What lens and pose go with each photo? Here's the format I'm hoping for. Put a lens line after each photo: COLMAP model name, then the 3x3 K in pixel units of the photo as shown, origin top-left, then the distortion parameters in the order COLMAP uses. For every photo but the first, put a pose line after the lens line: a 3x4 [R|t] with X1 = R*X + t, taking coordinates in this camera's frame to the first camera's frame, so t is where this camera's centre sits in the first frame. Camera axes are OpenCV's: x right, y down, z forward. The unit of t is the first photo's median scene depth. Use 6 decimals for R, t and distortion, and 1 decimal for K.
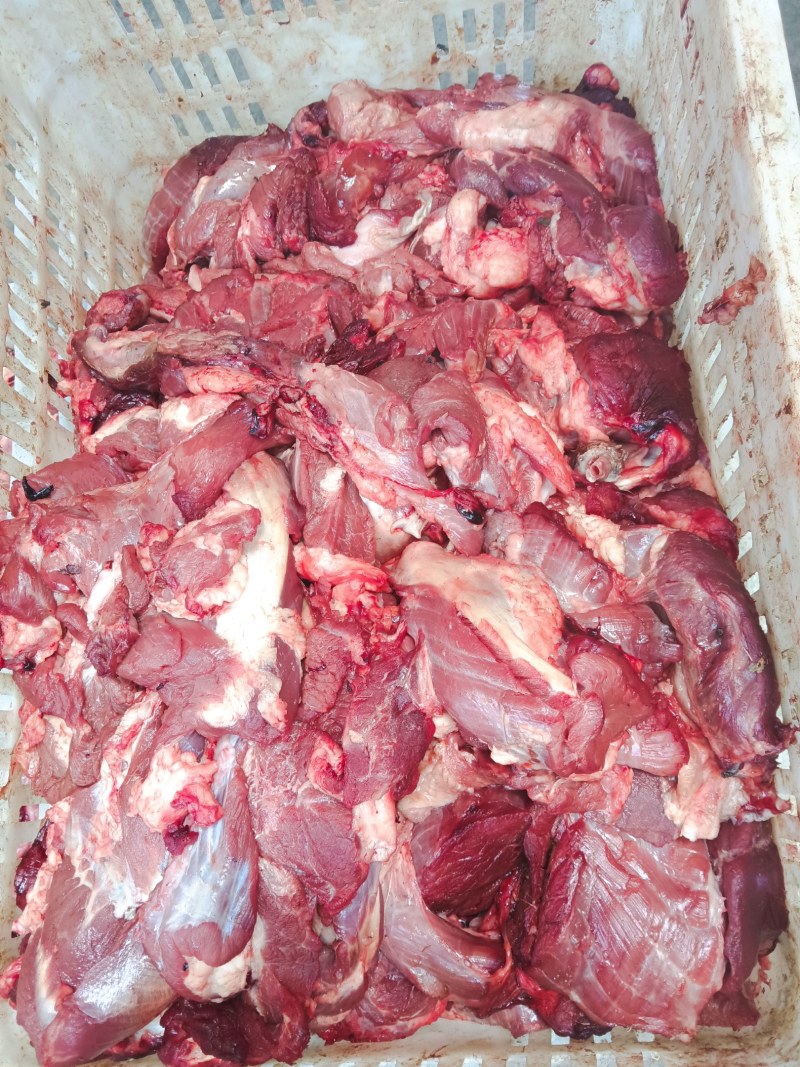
lens RADIAL K [[863.6, 0, 370.3], [0, 863.6, 536.0], [0, 0, 1]] dist [0.081392, -0.232744]
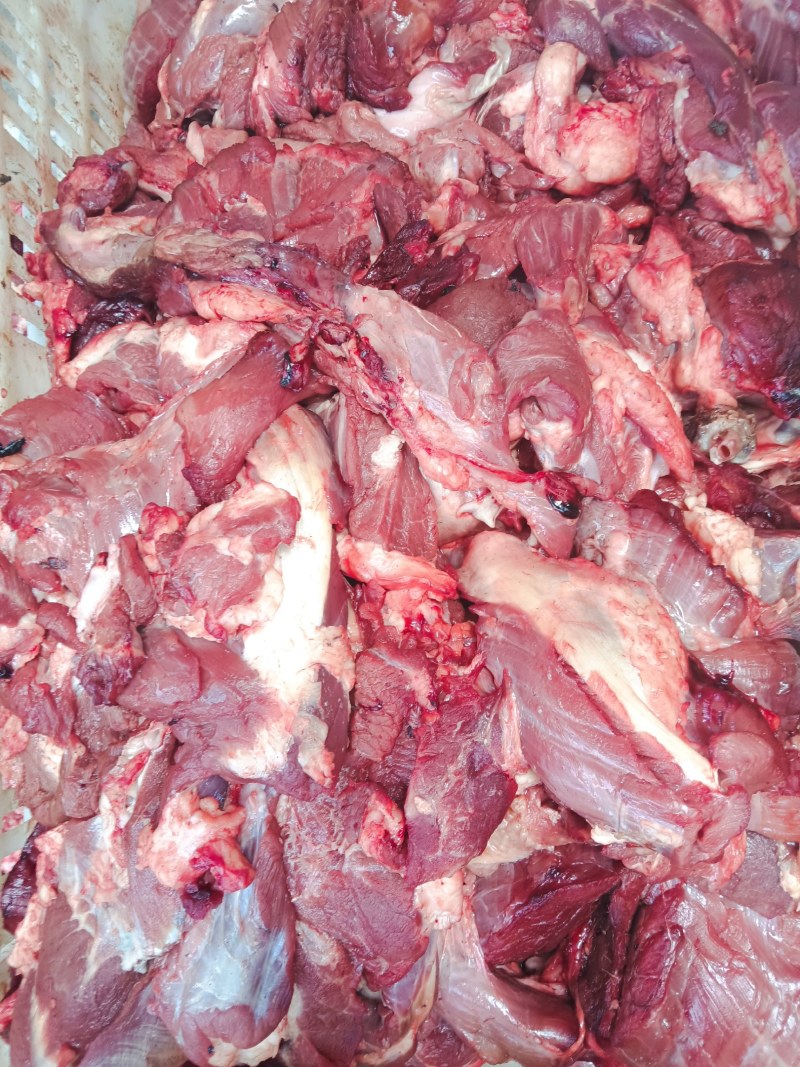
lens RADIAL K [[863.6, 0, 370.3], [0, 863.6, 536.0], [0, 0, 1]] dist [0.081392, -0.232744]
pose [[0.999105, 0.026383, 0.033059, -0.084748], [-0.032206, 0.981208, 0.190245, -0.140813], [-0.027419, -0.191139, 0.981180, 0.225243]]
